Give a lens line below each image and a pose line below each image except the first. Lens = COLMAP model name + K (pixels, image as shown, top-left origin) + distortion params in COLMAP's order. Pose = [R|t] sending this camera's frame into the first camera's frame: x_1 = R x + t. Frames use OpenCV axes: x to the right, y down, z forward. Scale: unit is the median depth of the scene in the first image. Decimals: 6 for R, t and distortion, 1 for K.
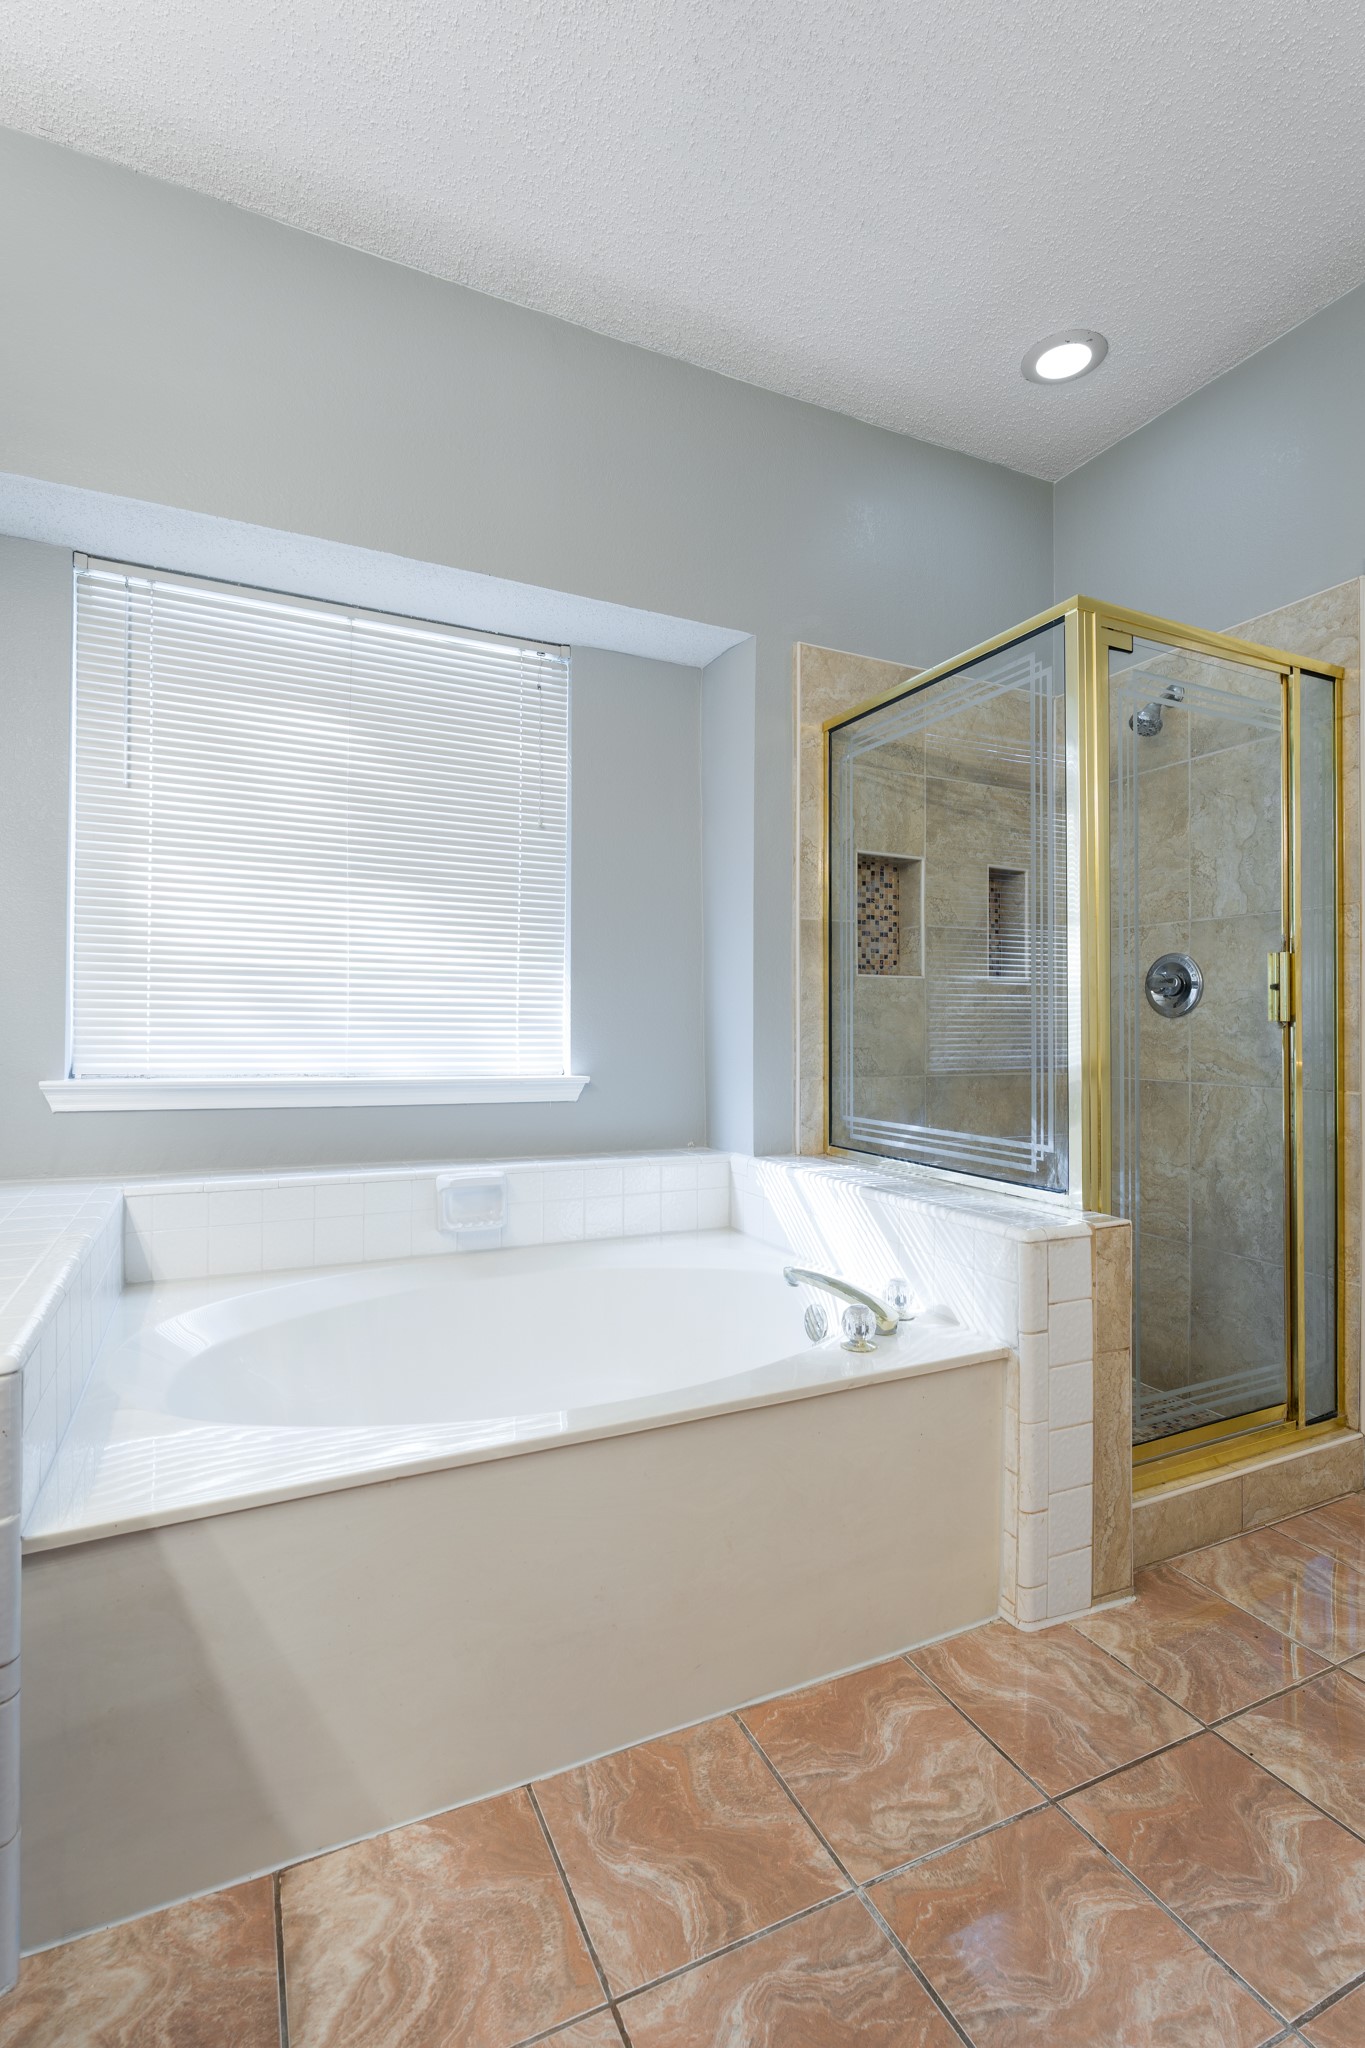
lens RADIAL K [[944.8, 0, 686.5], [0, 944.8, 1021.6], [0, 0, 1]] dist [0.001261, -0.000182]
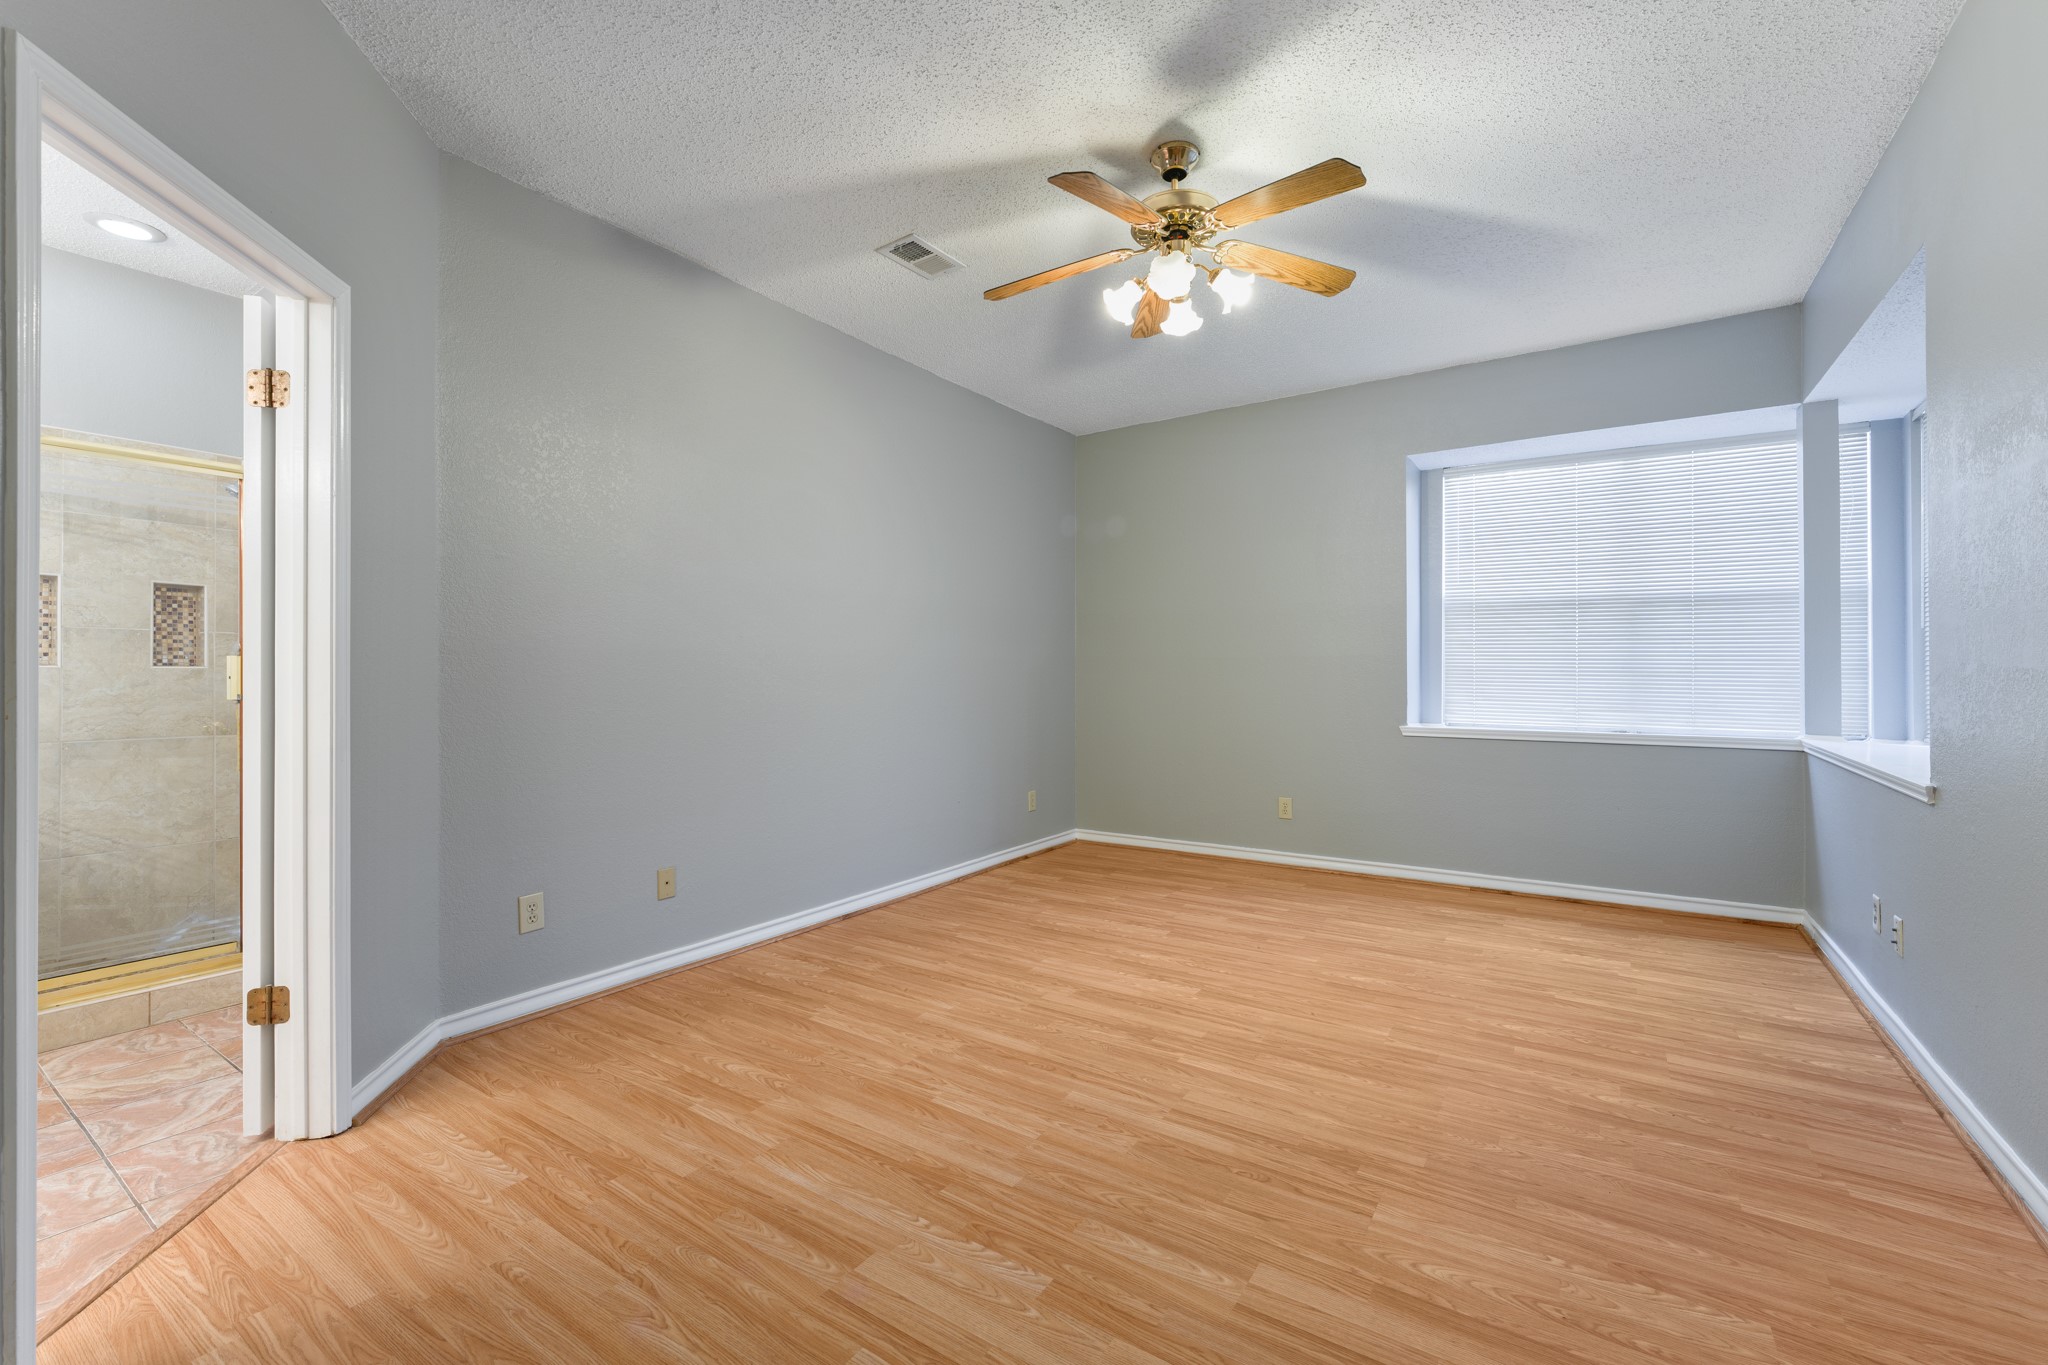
lens RADIAL K [[836.3, 0, 1029.2], [0, 836.3, 683.6], [0, 0, 1]] dist [0.004966, -0.000709]
pose [[0.860963, -0.009128, 0.508586, 1.089615], [0.008565, 0.999957, 0.003447, -0.021178], [-0.508596, 0.001389, 0.861004, -0.901650]]
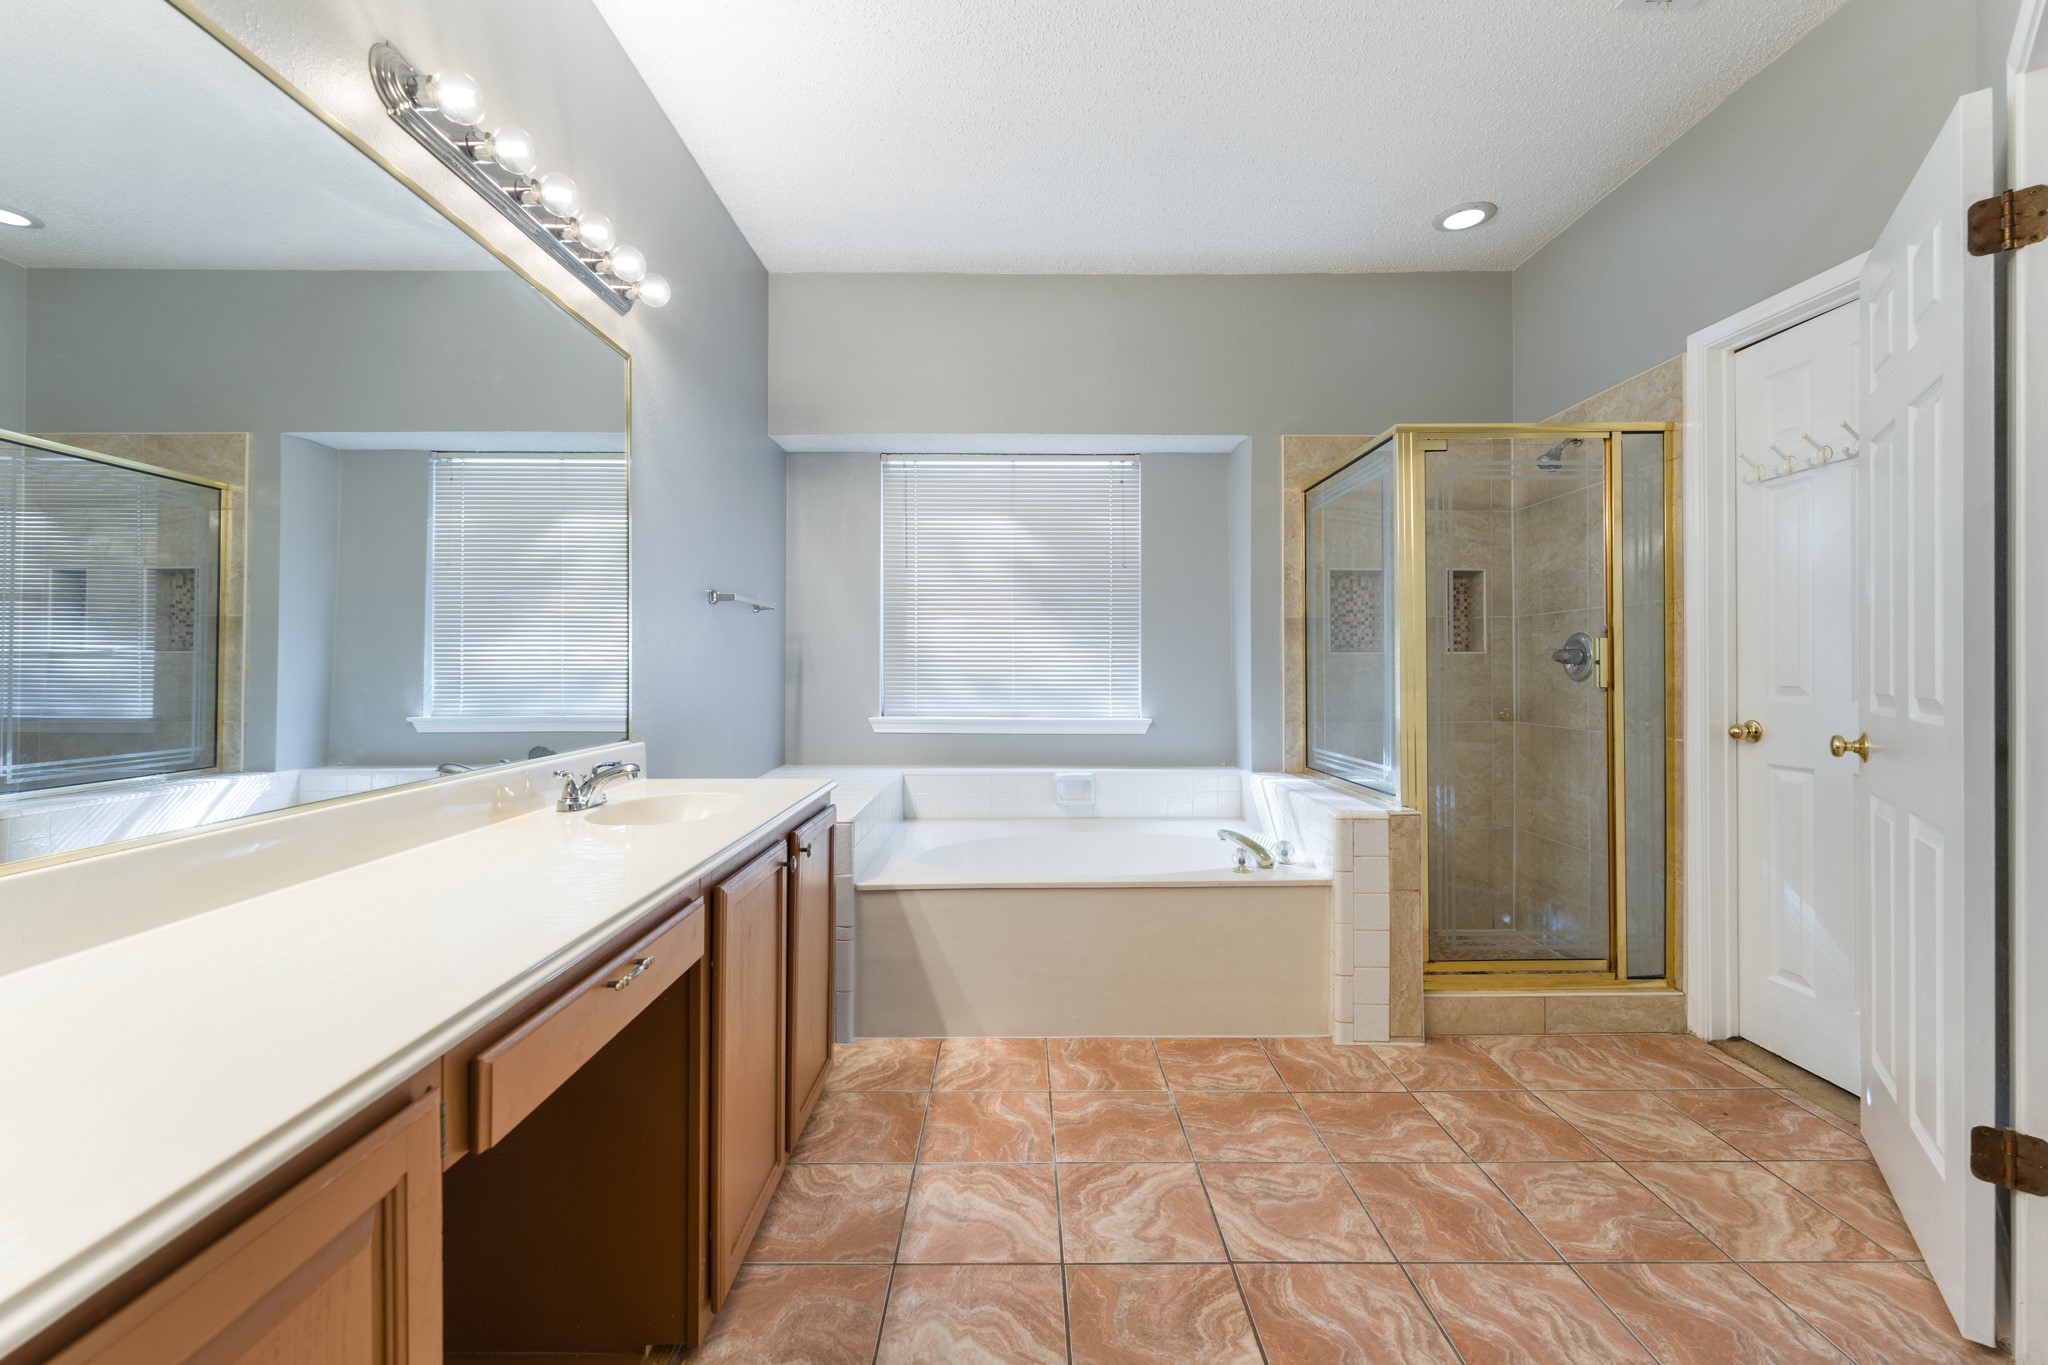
lens RADIAL K [[836.3, 0, 1030.3], [0, 836.3, 670.3], [0, 0, 1]] dist [0.004966, -0.000709]
pose [[0.906733, -0.009280, -0.421604, 0.398647], [0.009082, 0.999956, -0.002478, -0.030353], [0.421608, -0.001582, 0.906777, -0.497579]]
